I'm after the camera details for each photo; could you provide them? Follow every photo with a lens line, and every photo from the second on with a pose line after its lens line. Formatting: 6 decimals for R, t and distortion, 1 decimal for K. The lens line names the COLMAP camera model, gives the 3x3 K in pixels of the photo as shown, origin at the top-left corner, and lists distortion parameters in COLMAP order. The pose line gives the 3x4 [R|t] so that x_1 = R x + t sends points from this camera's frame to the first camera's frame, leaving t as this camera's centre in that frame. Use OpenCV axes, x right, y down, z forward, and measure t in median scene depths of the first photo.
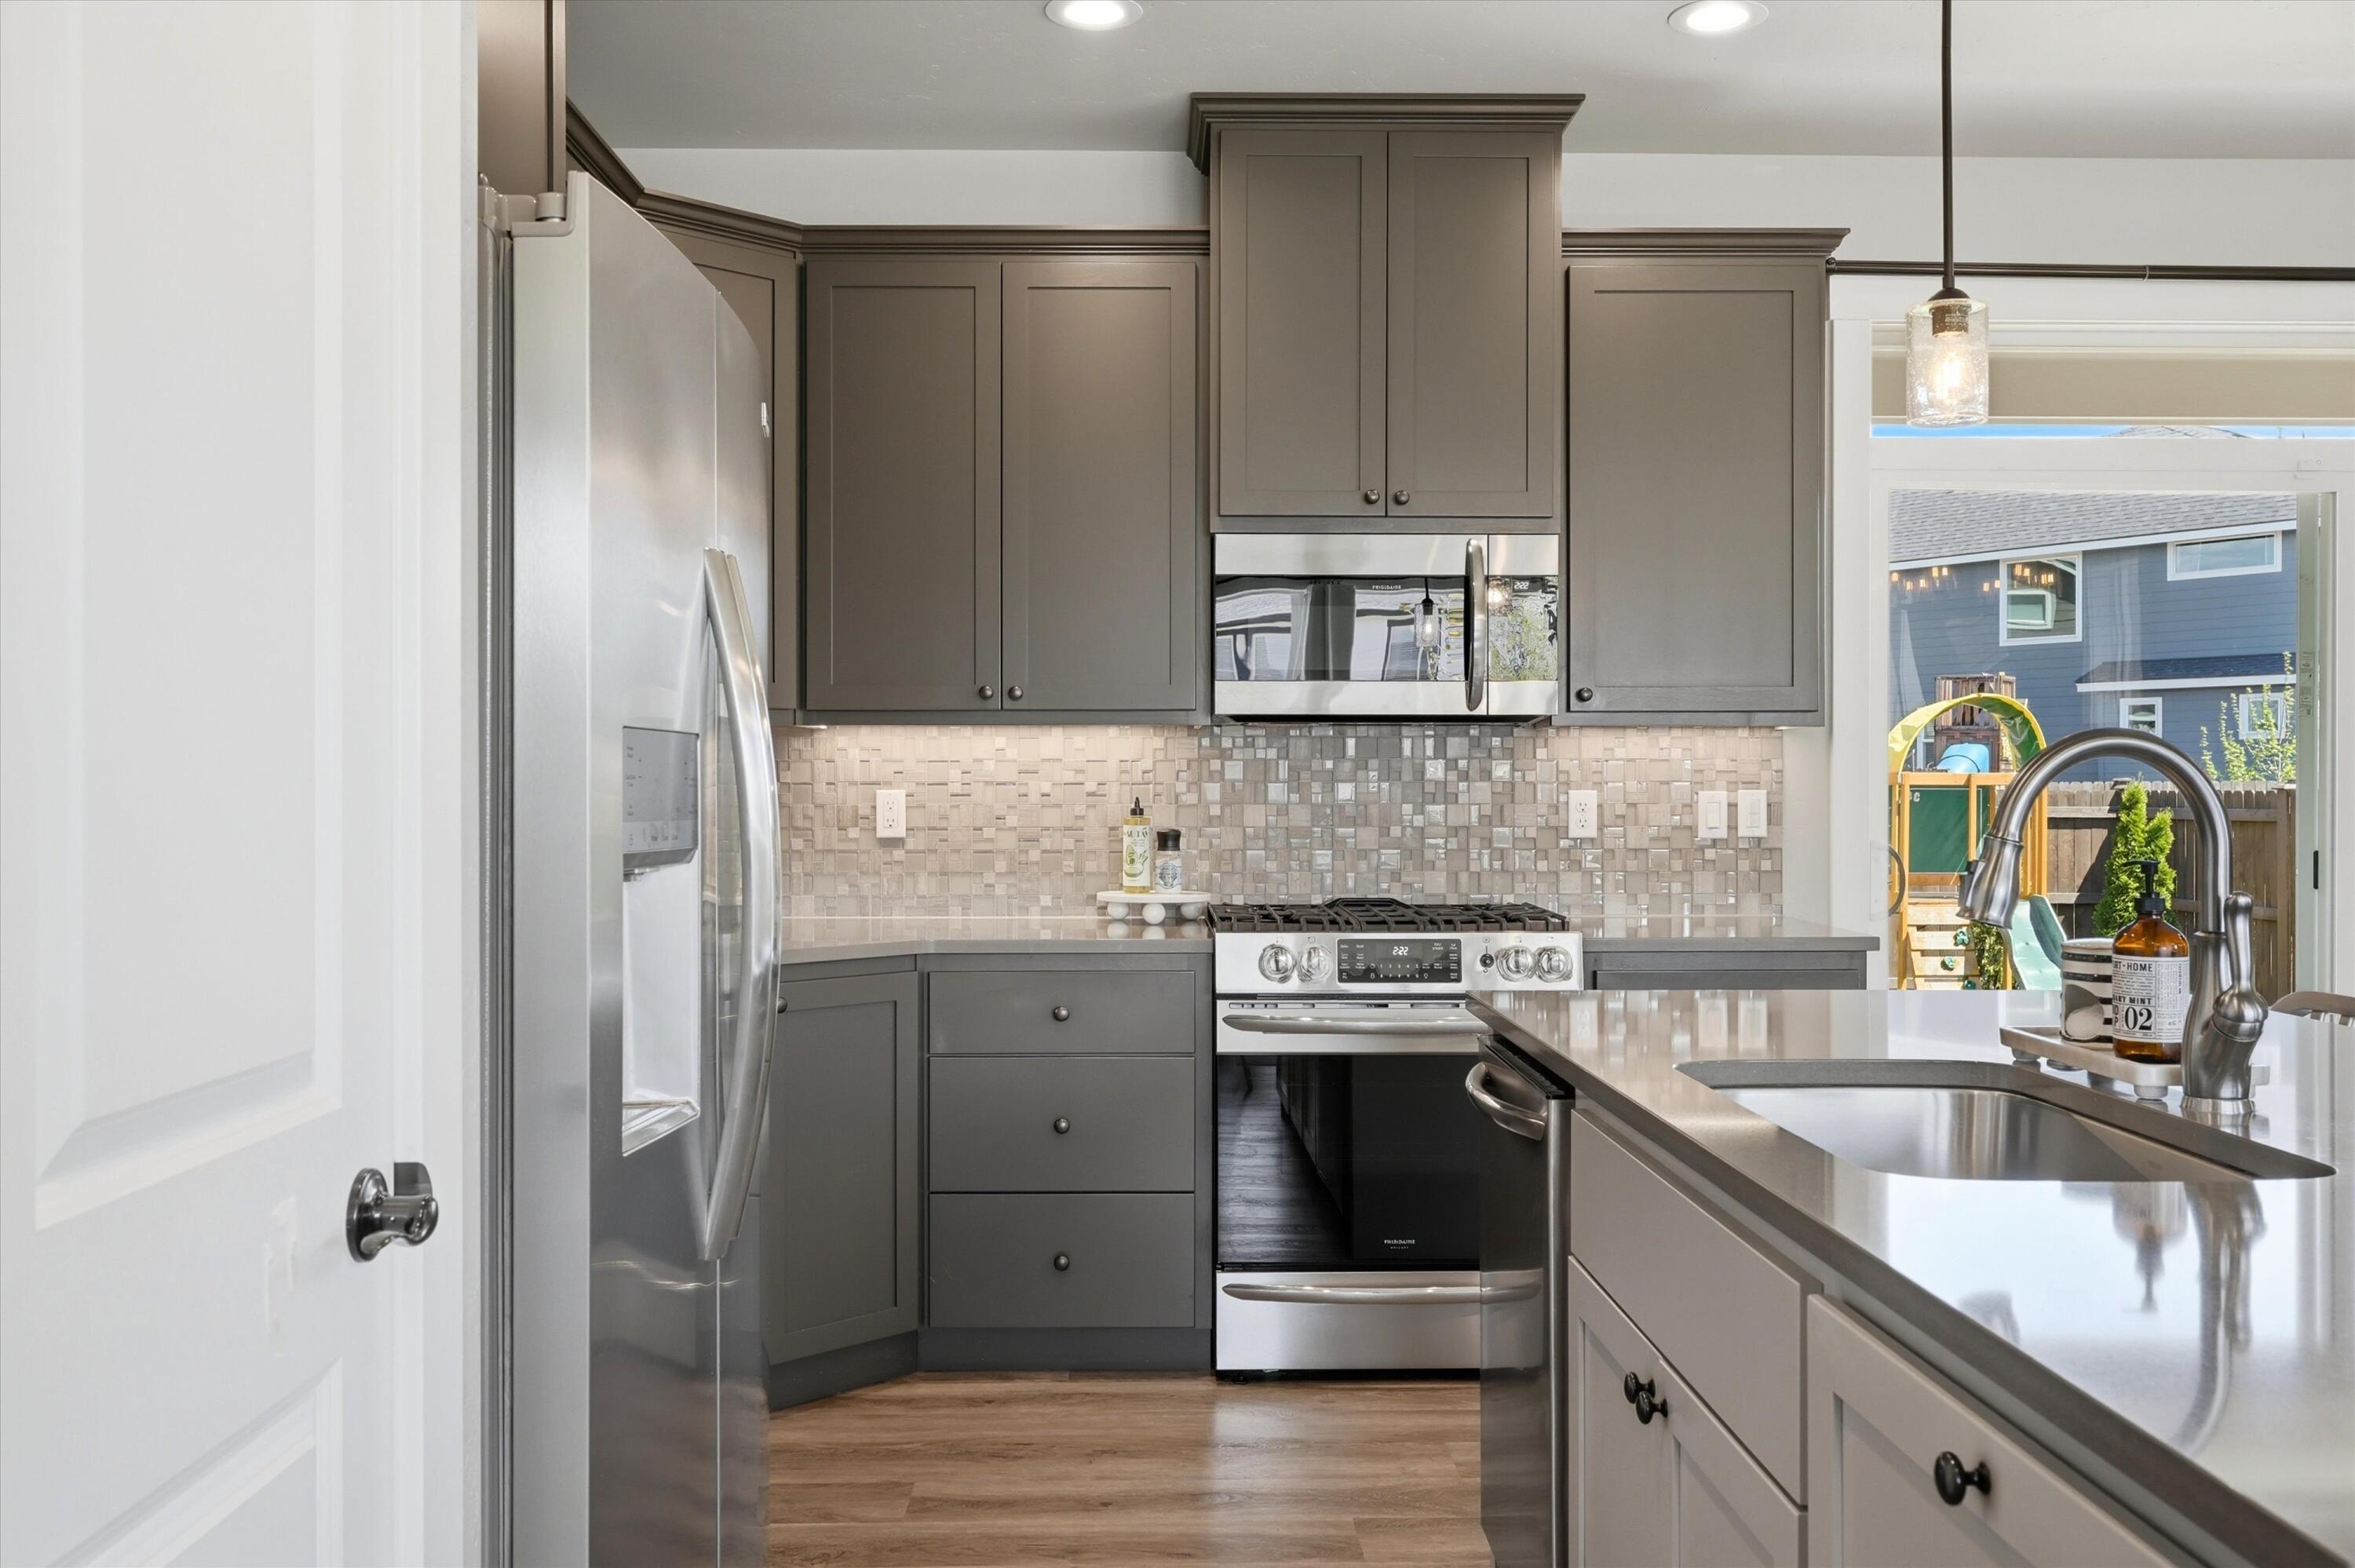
lens RADIAL K [[2026.6, 0, 1197.3], [0, 2026.6, 774.2], [0, 0, 1]] dist [-0.015646, 0.015187]
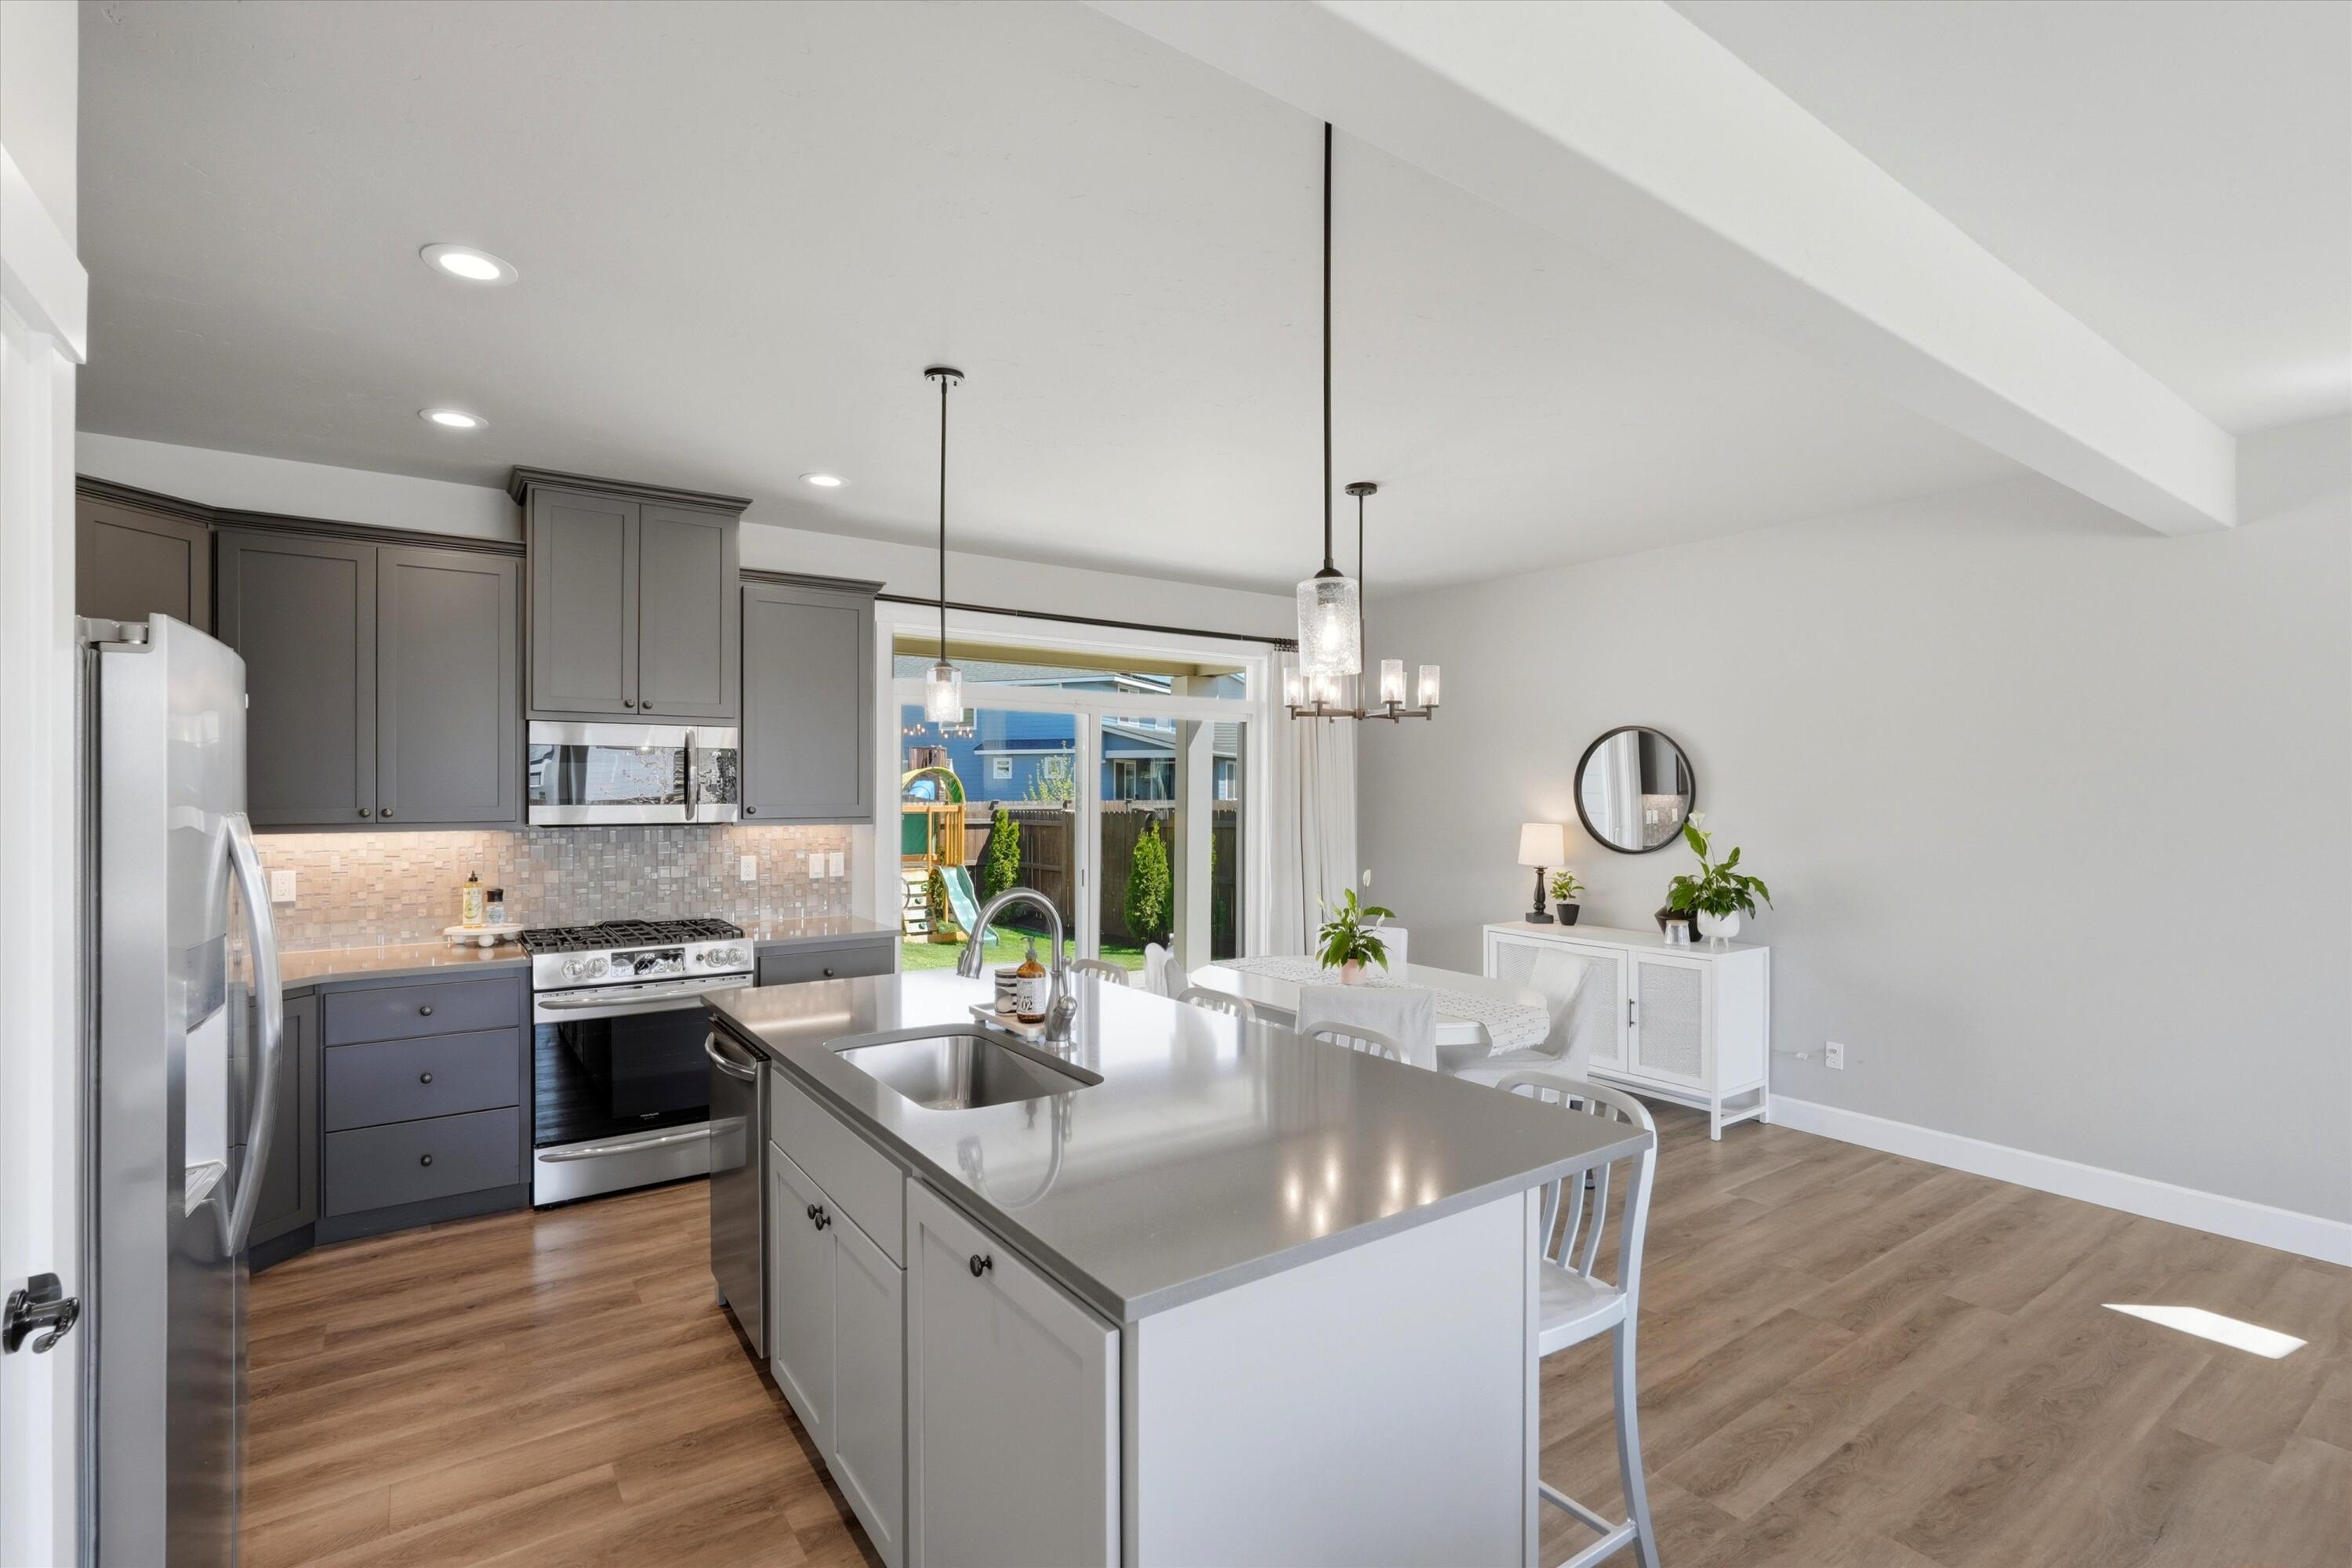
lens RADIAL K [[1051.8, 0, 1163.1], [0, 1051.8, 786.0], [0, 0, 1]] dist [-0.007056, 0.001974]
pose [[0.831319, 0.002661, 0.555789, -0.038468], [-0.001229, 0.999995, -0.002950, -0.058983], [-0.555794, 0.001770, 0.831318, -0.049502]]
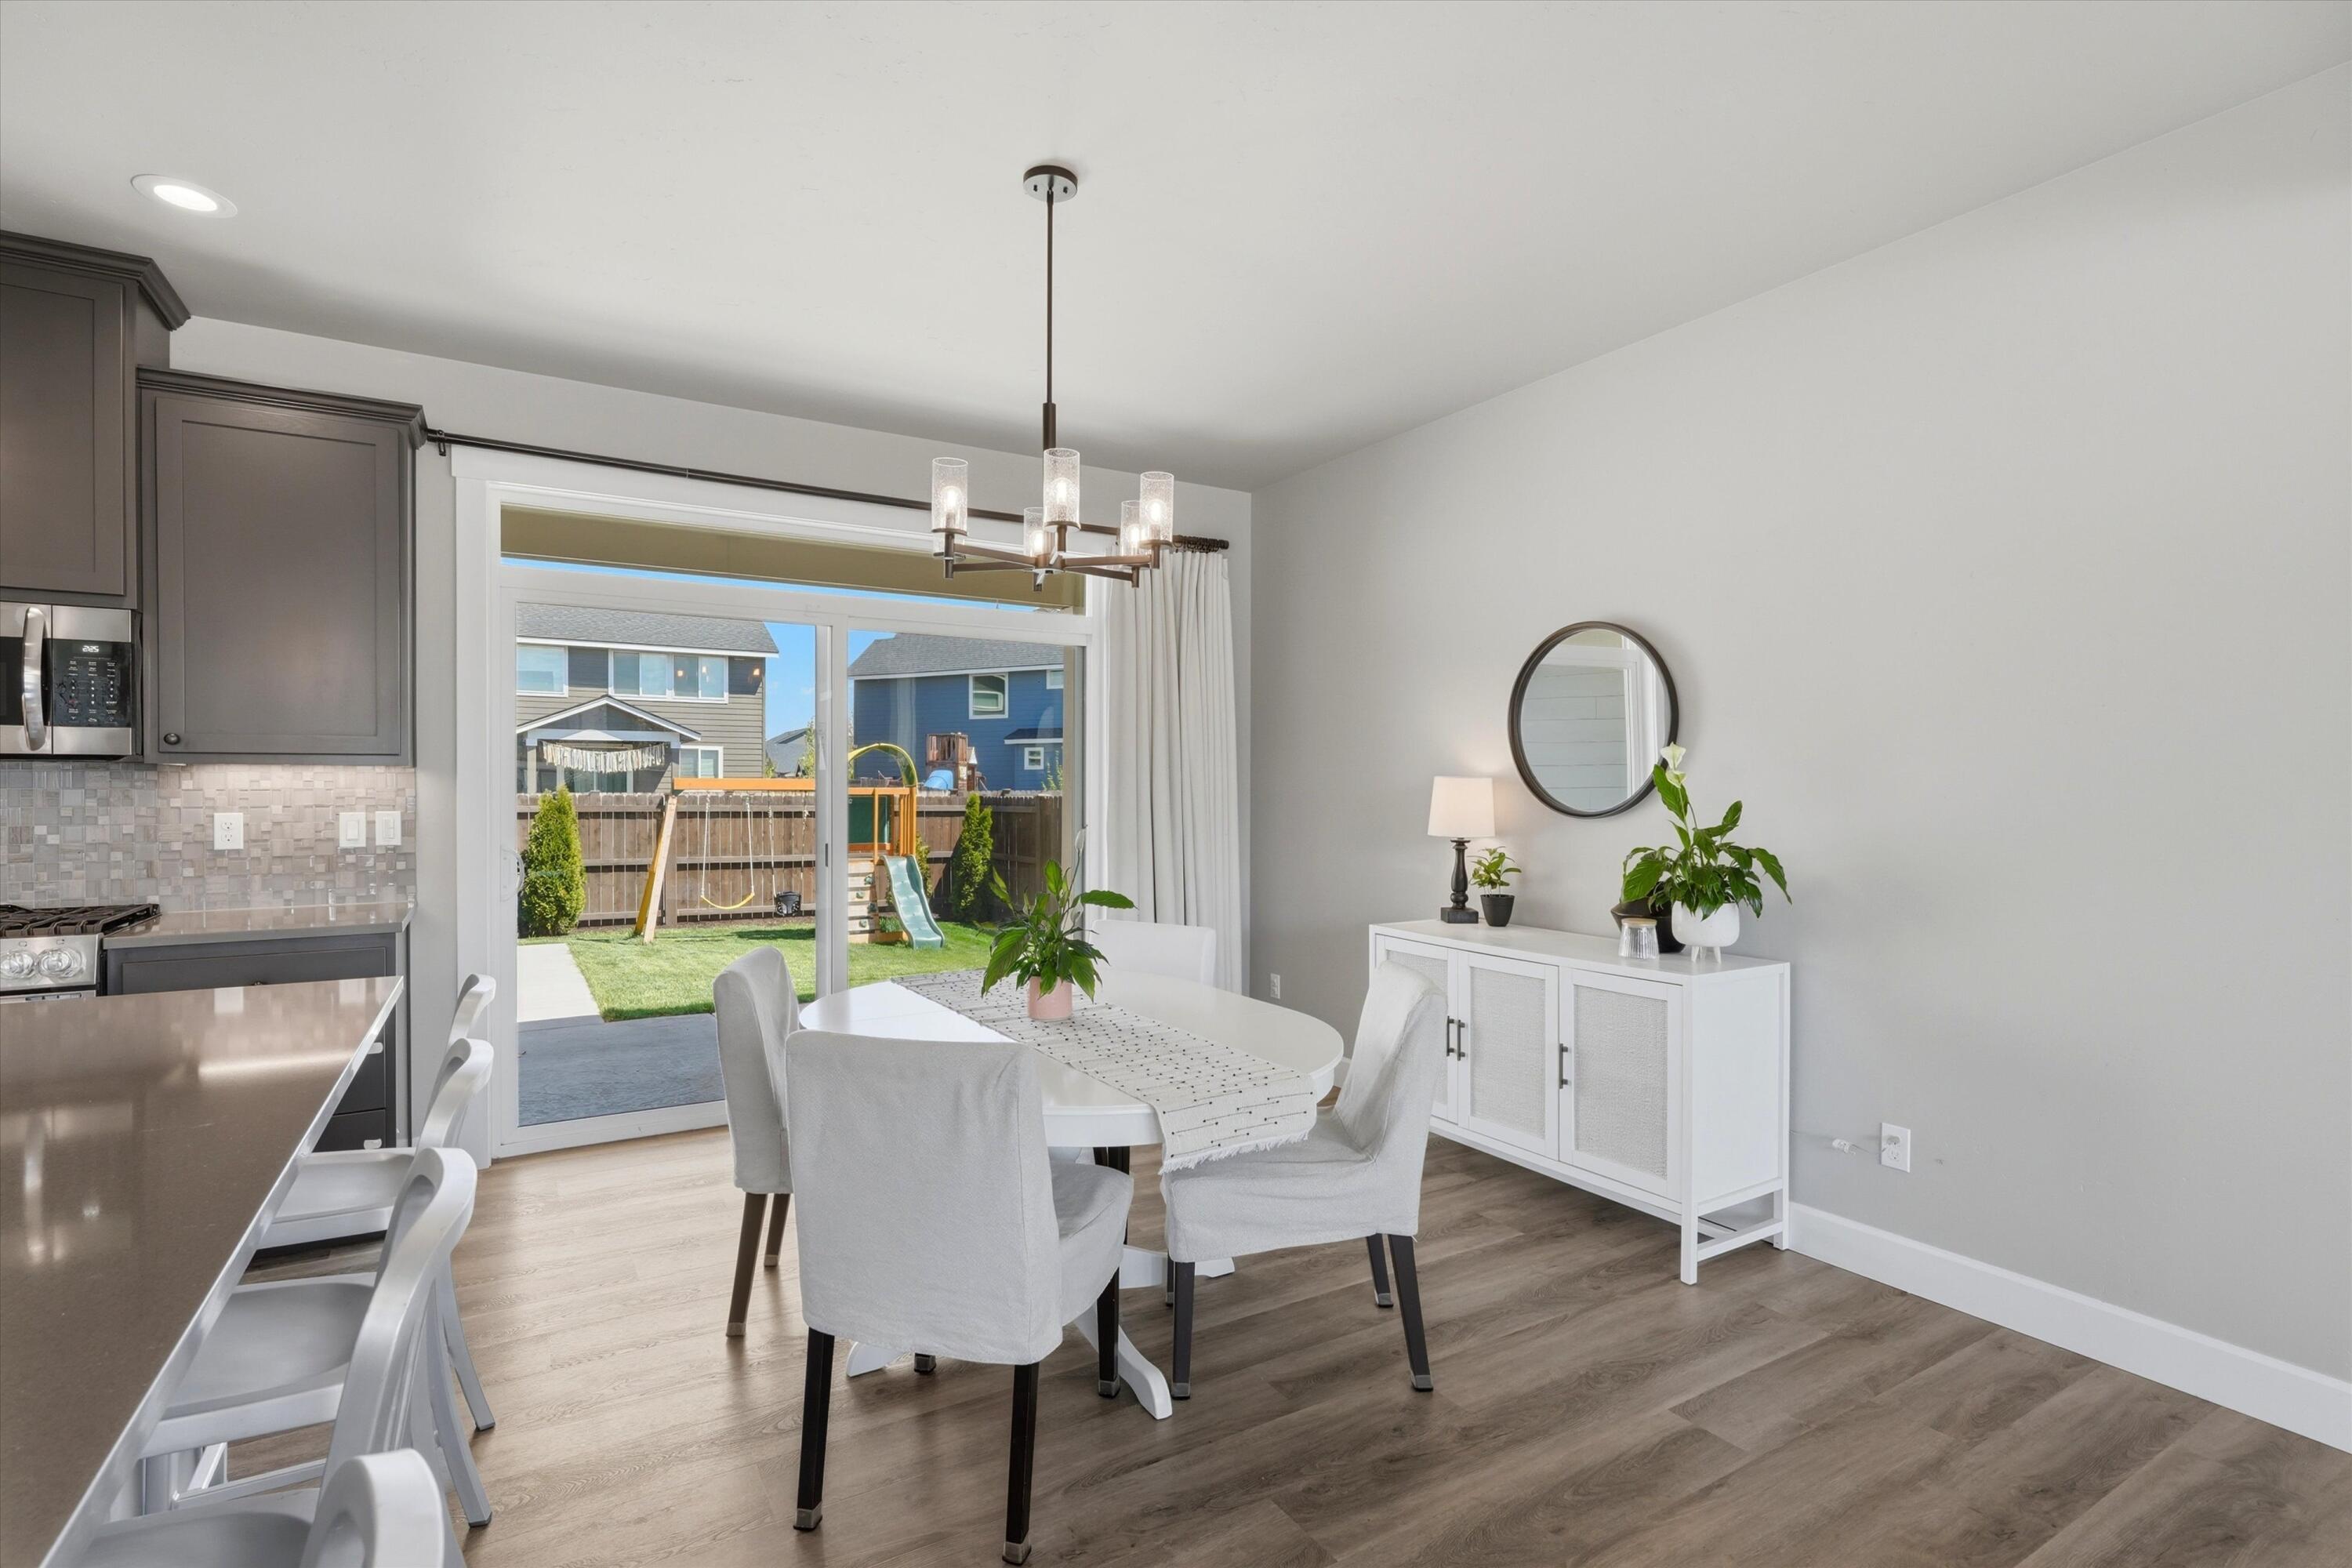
lens RADIAL K [[1094.3, 0, 1161.2], [0, 1094.3, 791.1], [0, 0, 1]] dist [0.001952, 0.000690]
pose [[0.865604, -0.001294, 0.500728, 0.374295], [-0.001469, 0.999986, 0.005125, -0.011051], [-0.500727, -0.005172, 0.865590, 0.096719]]
